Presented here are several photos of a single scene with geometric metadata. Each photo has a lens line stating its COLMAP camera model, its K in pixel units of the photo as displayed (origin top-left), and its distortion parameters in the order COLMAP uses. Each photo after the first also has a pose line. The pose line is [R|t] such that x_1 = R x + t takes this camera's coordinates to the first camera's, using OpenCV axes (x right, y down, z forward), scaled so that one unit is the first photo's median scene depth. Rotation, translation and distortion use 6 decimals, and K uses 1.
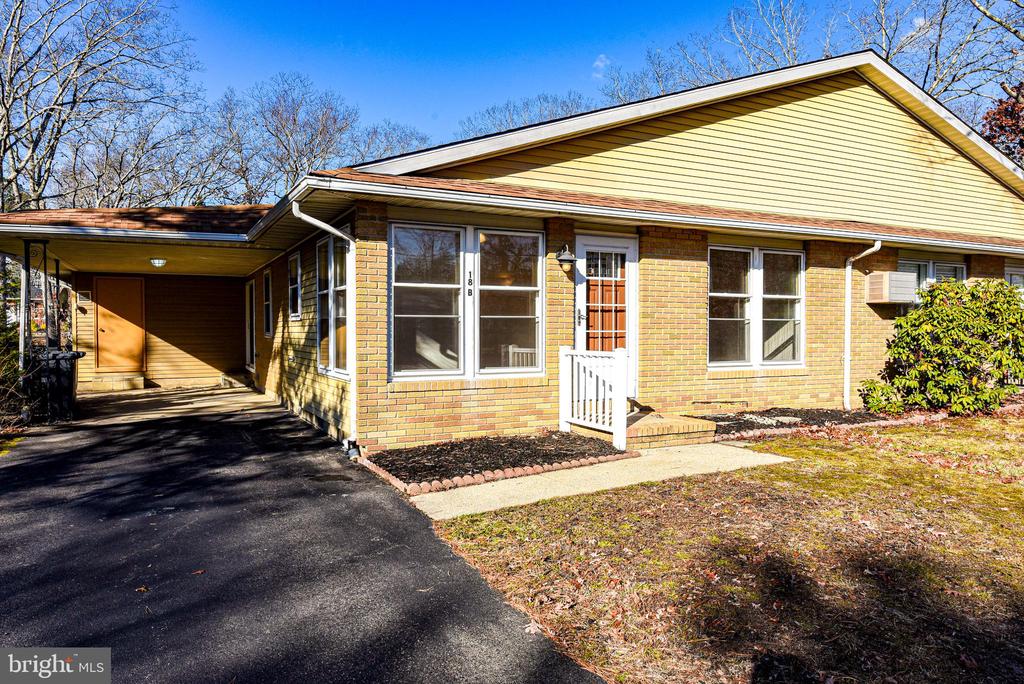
lens RADIAL K [[701.4, 0, 507.7], [0, 701.4, 345.4], [0, 0, 1]] dist [-0.005399, -0.004461]
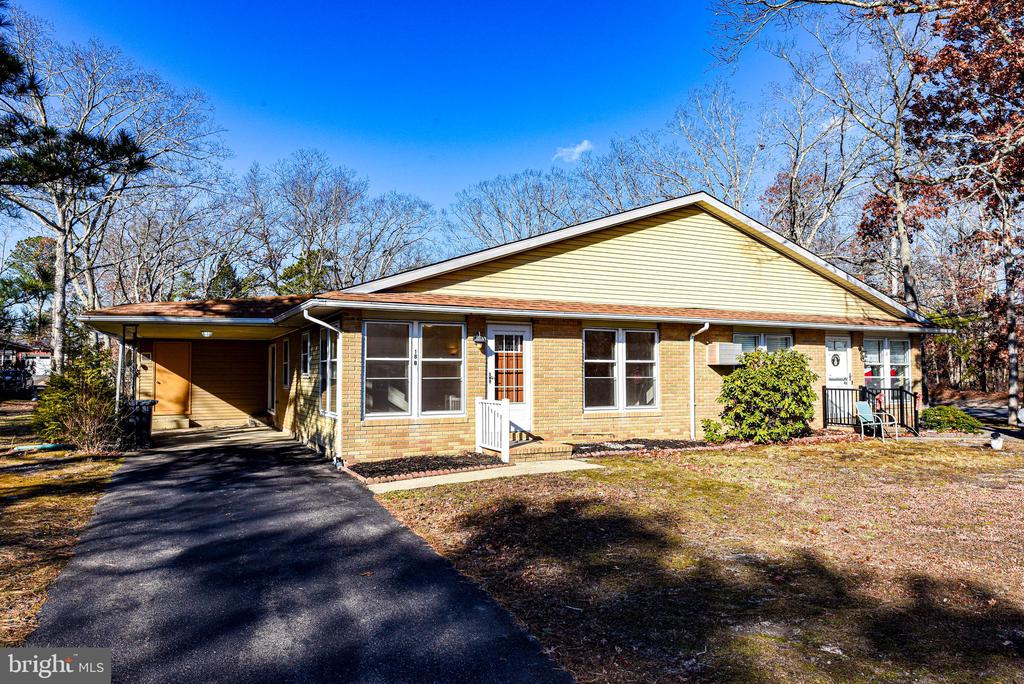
lens RADIAL K [[701.4, 0, 517.4], [0, 701.4, 338.6], [0, 0, 1]] dist [-0.005399, -0.004461]
pose [[0.999975, -0.002026, -0.006719, 0.157797], [0.001542, 0.997454, -0.071291, -0.014795], [0.006846, 0.071278, 0.997433, -0.487561]]
